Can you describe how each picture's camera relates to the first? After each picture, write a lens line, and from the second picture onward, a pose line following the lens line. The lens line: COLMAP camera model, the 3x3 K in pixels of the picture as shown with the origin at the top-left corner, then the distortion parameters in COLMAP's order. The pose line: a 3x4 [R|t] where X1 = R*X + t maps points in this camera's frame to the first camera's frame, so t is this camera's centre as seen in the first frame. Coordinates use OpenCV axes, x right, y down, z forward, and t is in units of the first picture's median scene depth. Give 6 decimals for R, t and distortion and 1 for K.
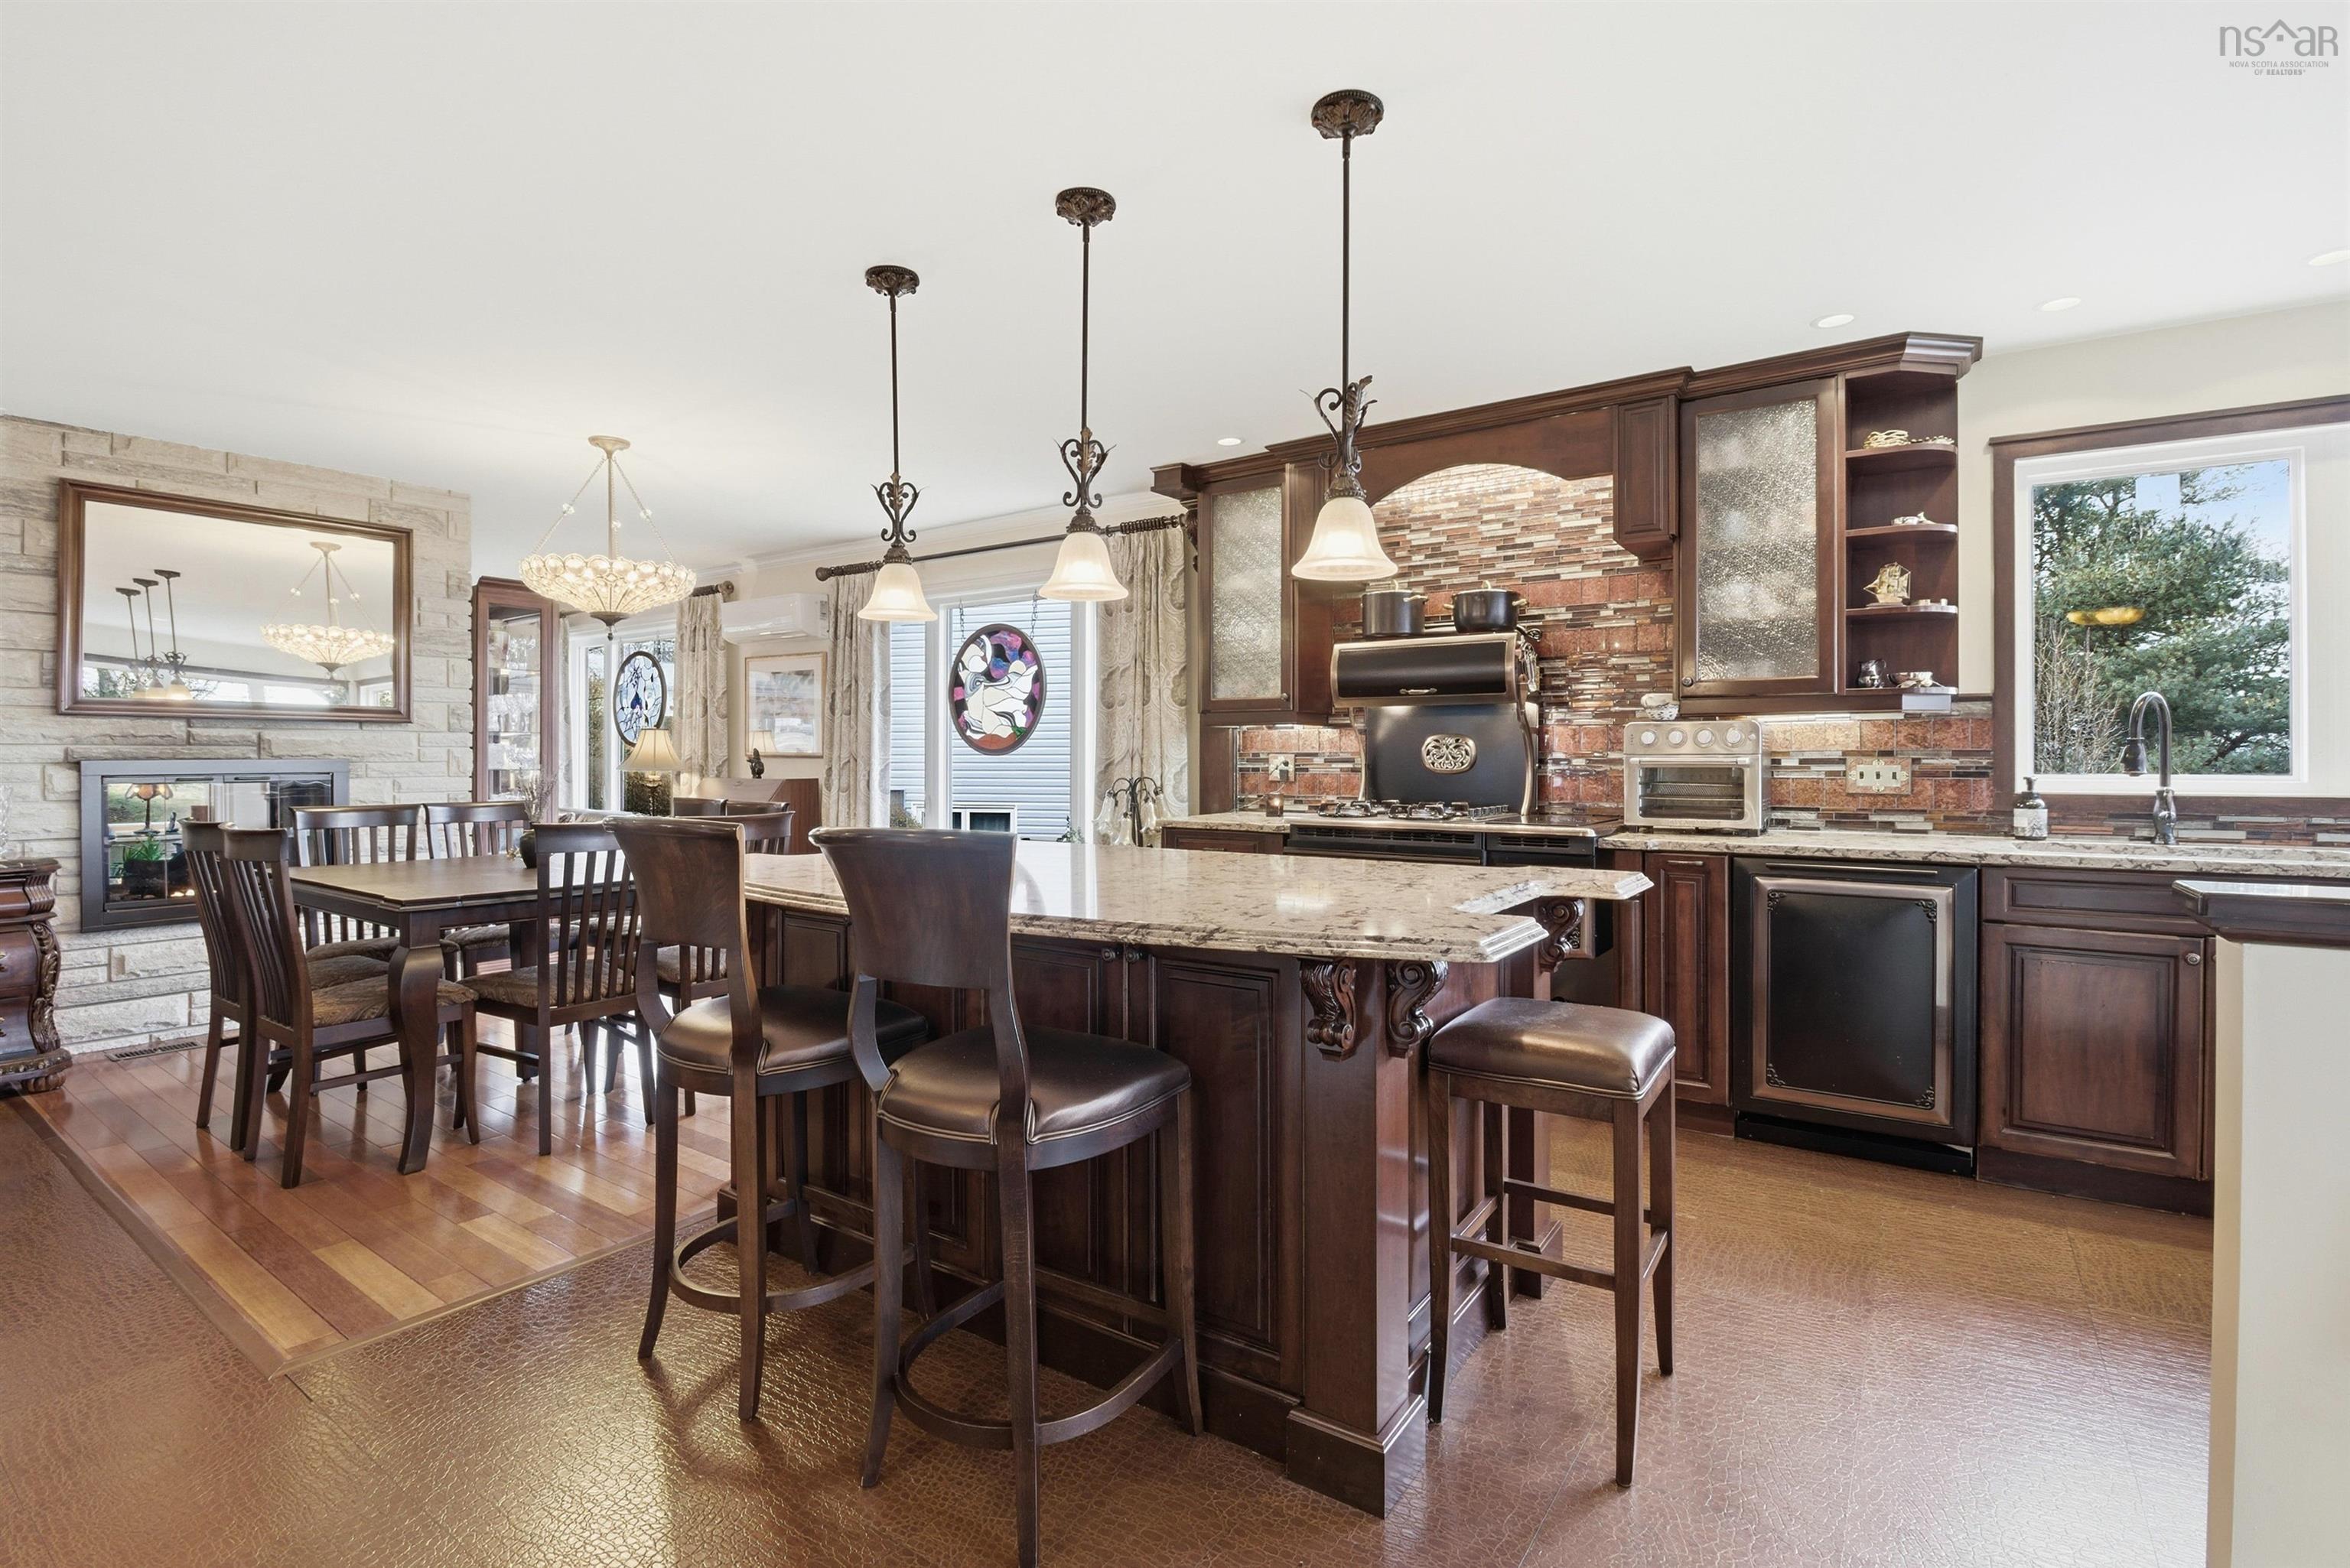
lens RADIAL K [[1075.8, 0, 1164.5], [0, 1075.8, 760.9], [0, 0, 1]] dist [-0.003027, -0.011366]
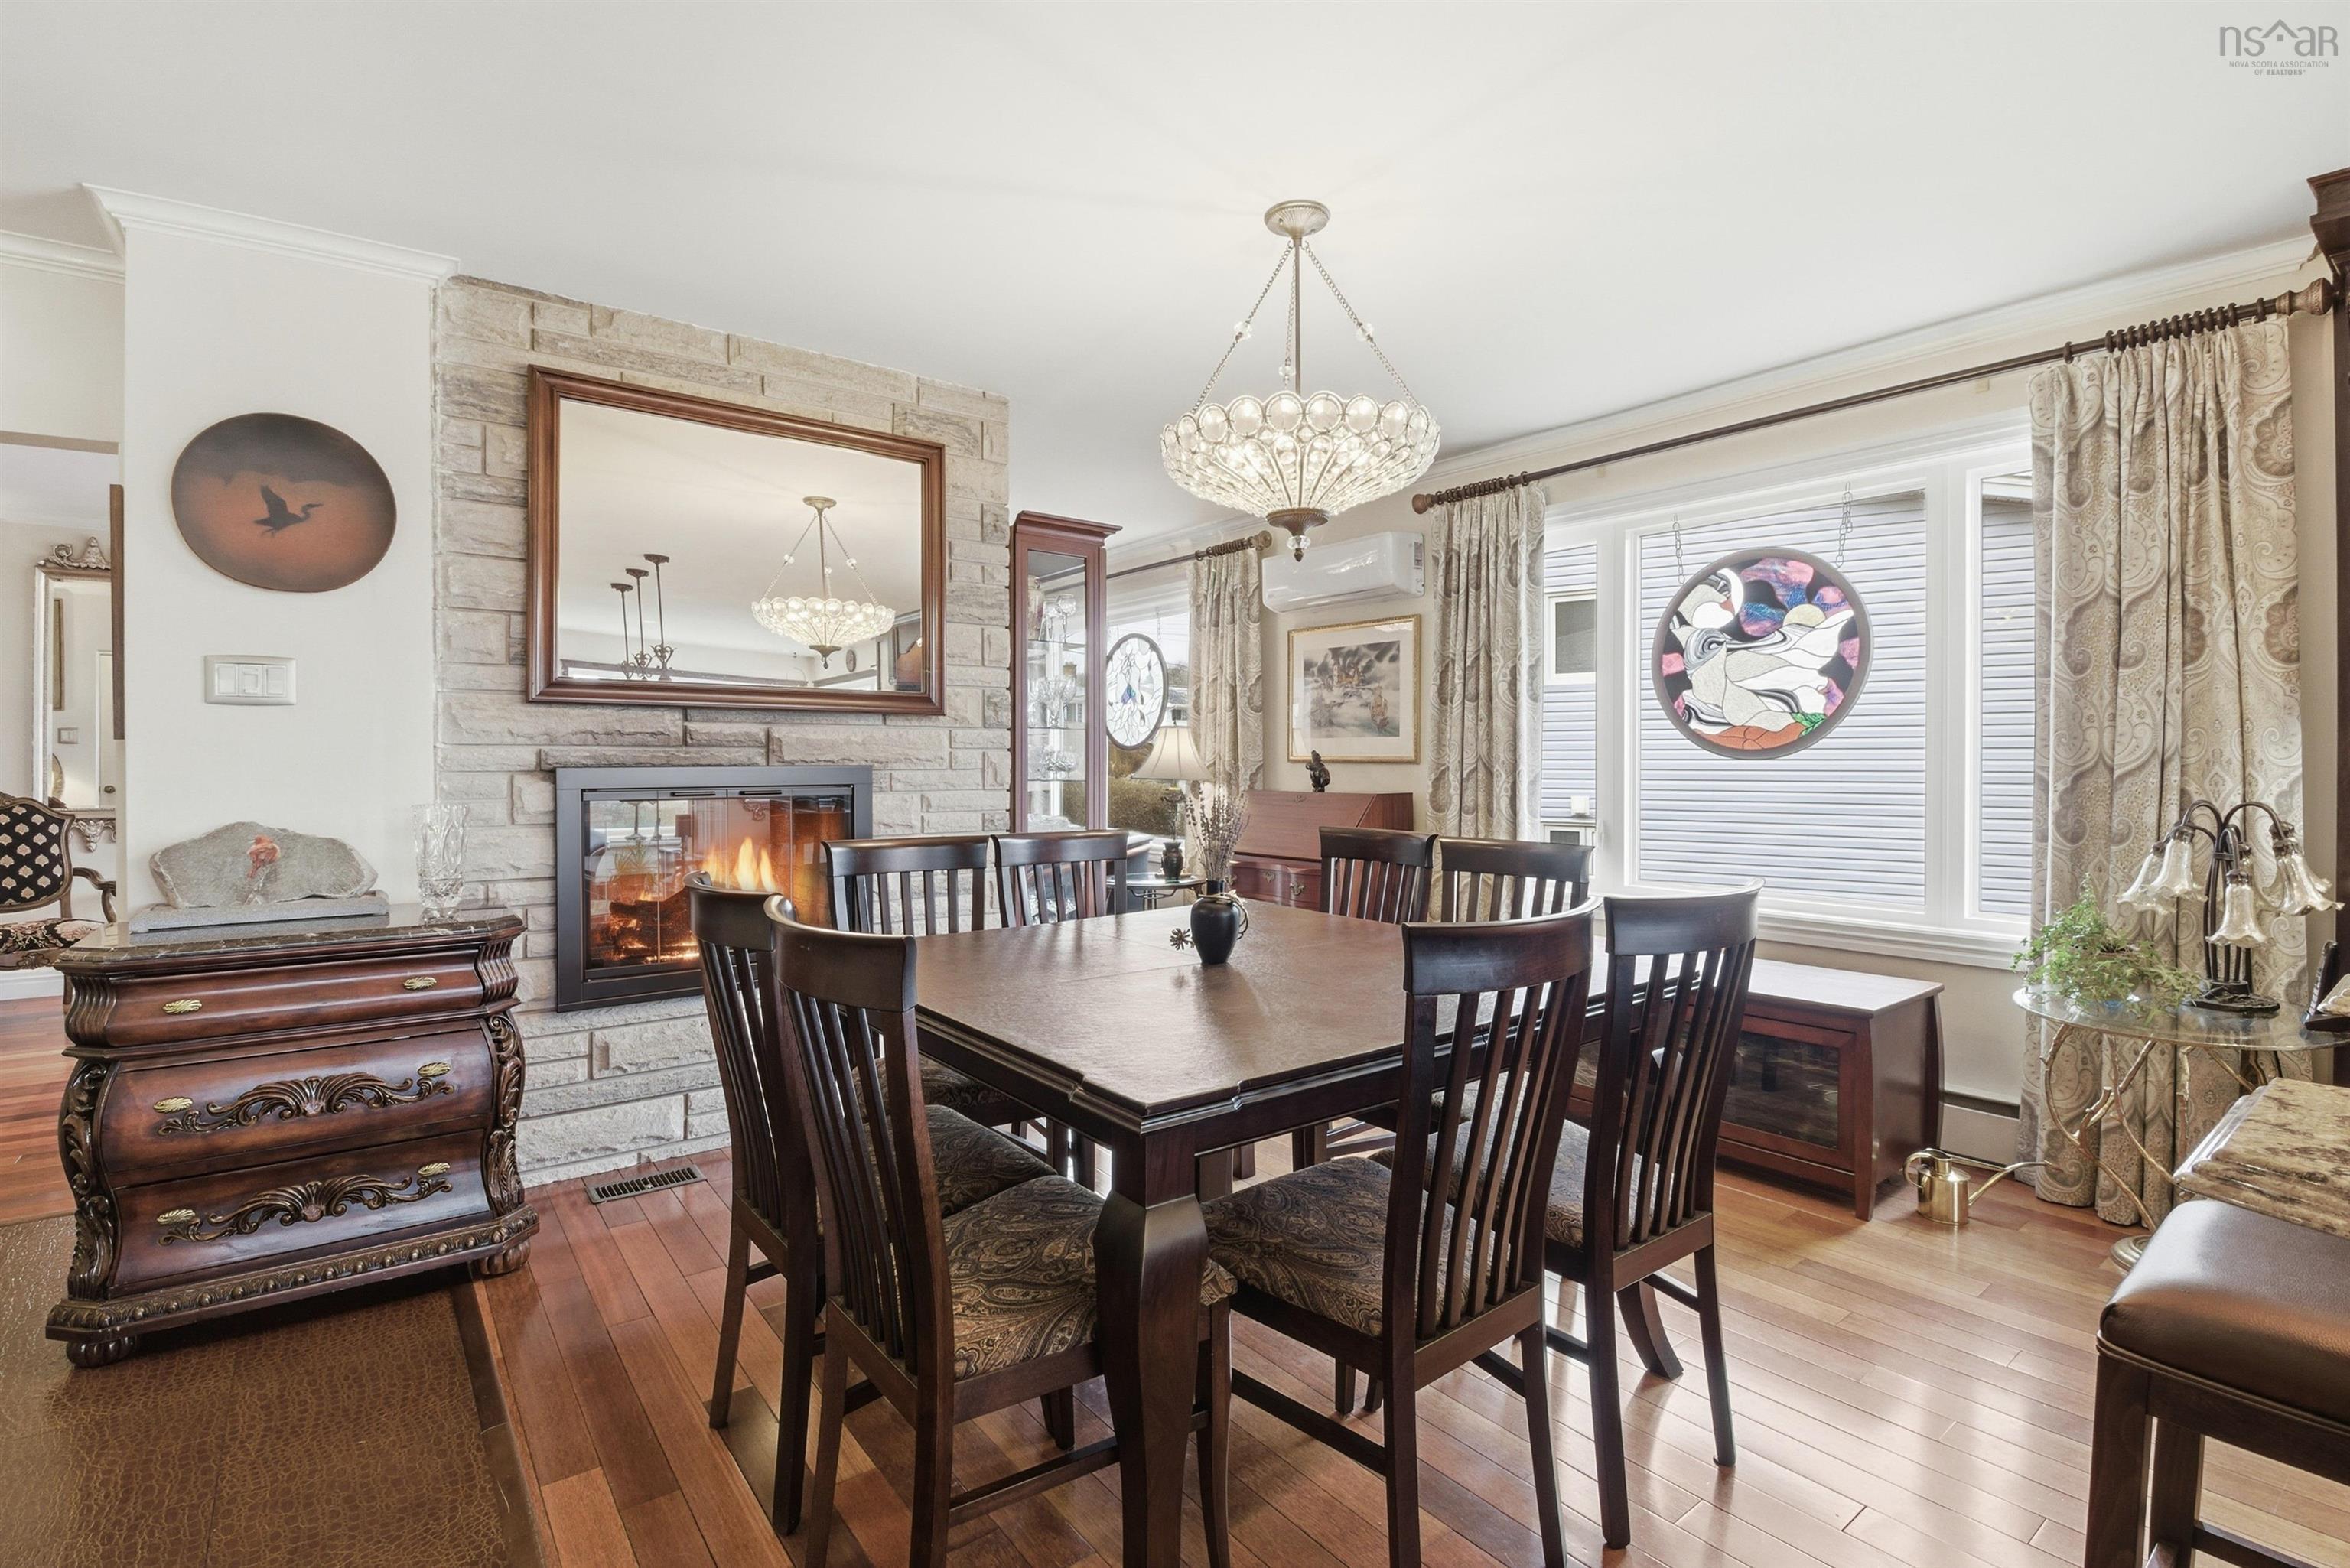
lens RADIAL K [[1079.4, 0, 1177.1], [0, 1079.4, 771.1], [0, 0, 1]] dist [0.000468, -0.012369]
pose [[0.955943, 0.002257, -0.293544, -0.364218], [-0.000937, 0.999989, 0.004636, -0.001677], [0.293551, -0.004157, 0.955934, 0.379432]]
